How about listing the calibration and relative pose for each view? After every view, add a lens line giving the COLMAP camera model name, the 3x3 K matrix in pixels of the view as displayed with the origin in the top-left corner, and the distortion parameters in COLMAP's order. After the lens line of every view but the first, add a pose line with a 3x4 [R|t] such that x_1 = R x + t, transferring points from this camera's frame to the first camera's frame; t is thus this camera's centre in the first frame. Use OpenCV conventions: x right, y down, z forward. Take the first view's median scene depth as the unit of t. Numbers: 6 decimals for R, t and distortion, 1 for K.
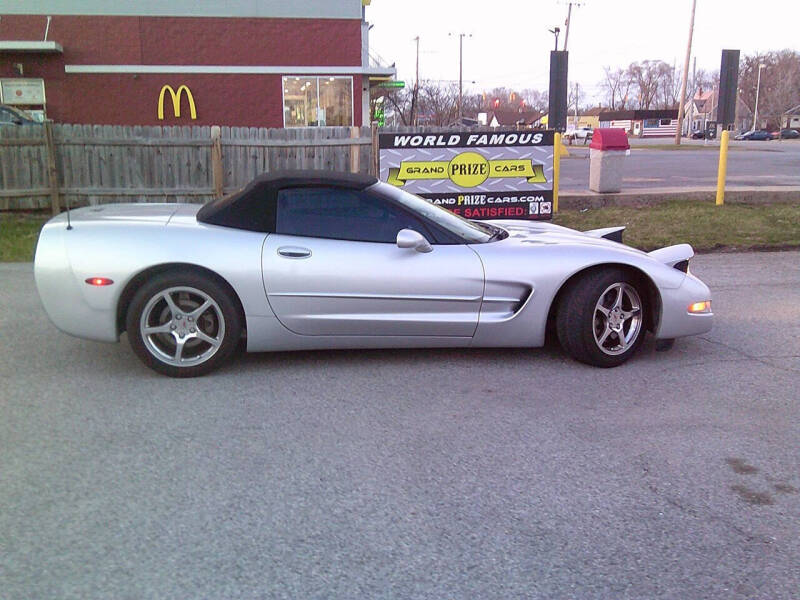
lens RADIAL K [[835.7, 0, 377.5], [0, 835.7, 310.9], [0, 0, 1]] dist [0.140578, -0.270248]
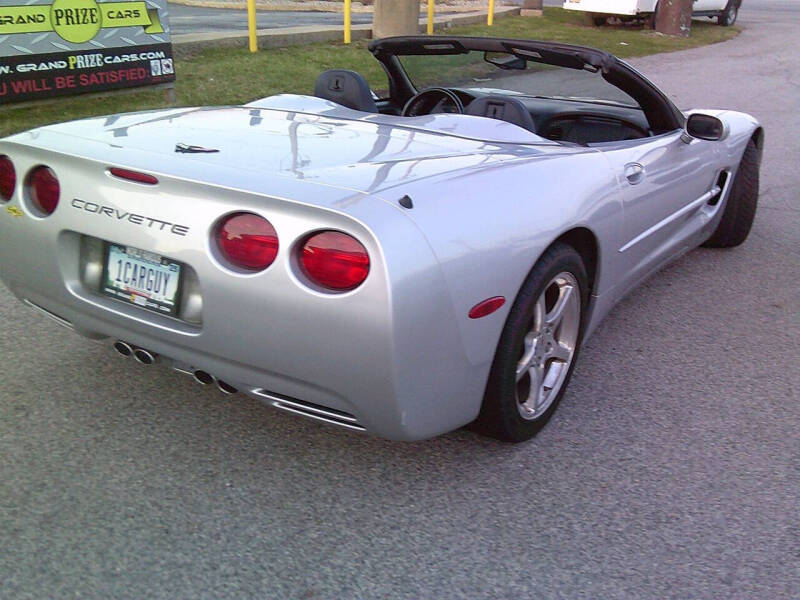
lens RADIAL K [[839.4, 0, 381.3], [0, 839.4, 299.5], [0, 0, 1]] dist [0.136613, -0.265147]
pose [[0.635270, -0.267425, 0.724511, -0.311202], [0.144456, 0.962722, 0.228688, -0.067521], [-0.758659, -0.040619, 0.650220, 0.333987]]
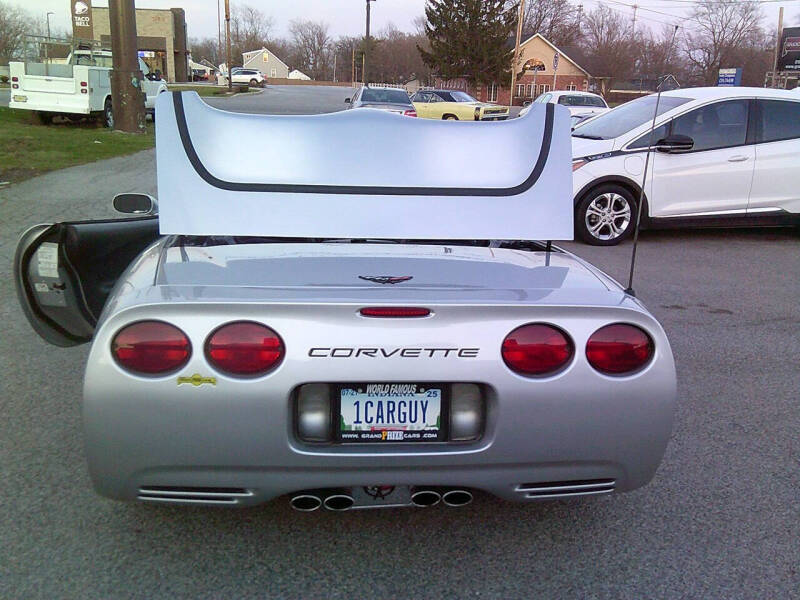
lens RADIAL K [[835.7, 0, 377.5], [0, 835.7, 310.9], [0, 0, 1]] dist [0.140578, -0.270248]
pose [[-0.013624, -0.259883, 0.965544, -0.385435], [0.178380, 0.949512, 0.258084, -0.109539], [-0.983867, 0.175750, 0.033422, 0.503526]]
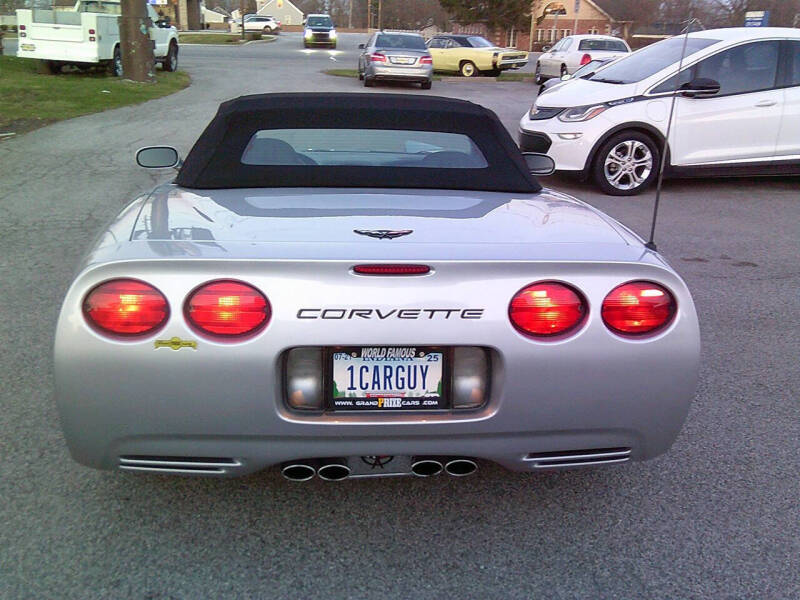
lens RADIAL K [[835.7, 0, 377.5], [0, 835.7, 310.9], [0, 0, 1]] dist [0.140578, -0.270248]
pose [[0.005241, -0.314273, 0.949318, -0.369284], [0.185389, 0.933180, 0.307907, -0.105429], [-0.982651, 0.174379, 0.063153, 0.499312]]
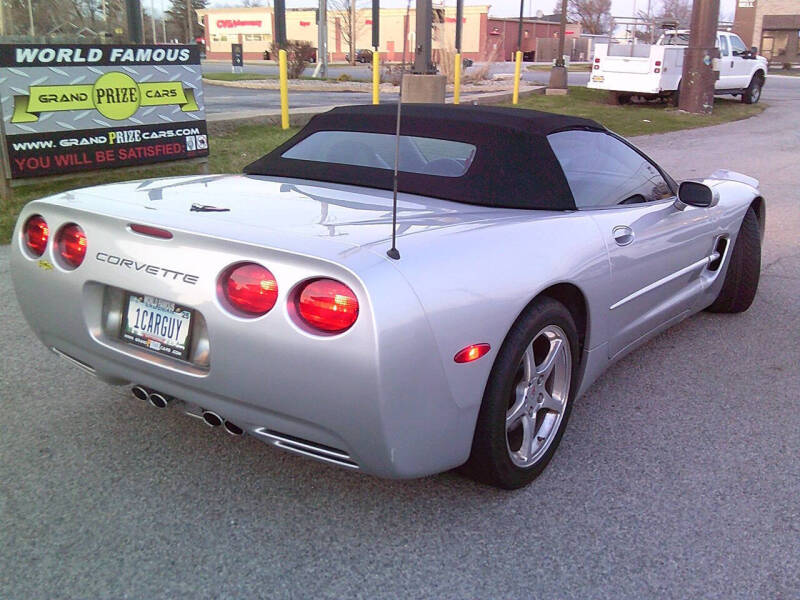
lens RADIAL K [[835.7, 0, 377.5], [0, 835.7, 310.9], [0, 0, 1]] dist [0.140578, -0.270248]
pose [[0.667280, -0.208547, 0.715014, -0.317570], [0.142719, 0.978012, 0.152064, -0.063116], [-0.731005, 0.000577, 0.682372, 0.317136]]
